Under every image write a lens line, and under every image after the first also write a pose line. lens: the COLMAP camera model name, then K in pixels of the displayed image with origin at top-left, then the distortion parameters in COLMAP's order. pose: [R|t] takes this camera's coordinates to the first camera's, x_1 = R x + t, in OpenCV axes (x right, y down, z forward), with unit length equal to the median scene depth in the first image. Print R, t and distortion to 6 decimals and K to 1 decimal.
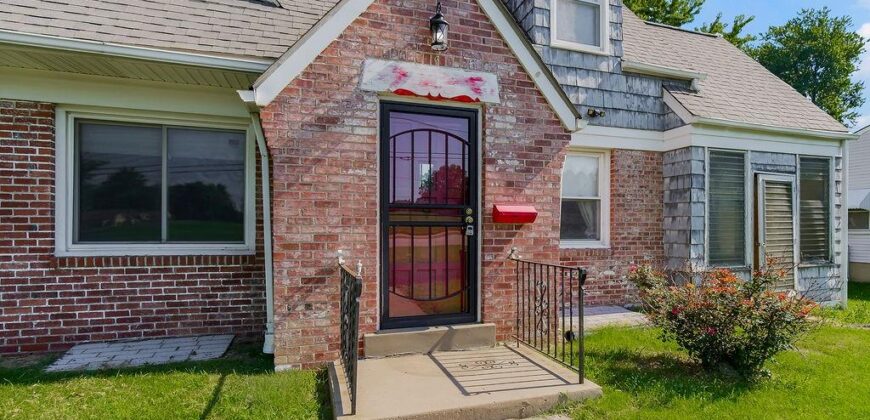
lens RADIAL K [[403.5, 0, 433.8], [0, 403.5, 217.7], [0, 0, 1]] dist [-0.010670, 0.002128]
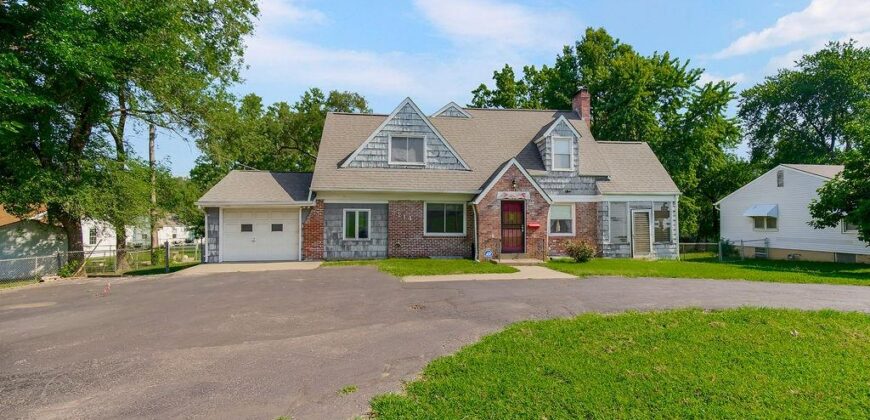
lens RADIAL K [[403.5, 0, 437.8], [0, 403.5, 209.0], [0, 0, 1]] dist [-0.010670, 0.002128]
pose [[0.980911, -0.004843, -0.194398, 0.027831], [0.003624, 0.999971, -0.006629, -0.107943], [0.194424, 0.005798, 0.980900, -2.131382]]
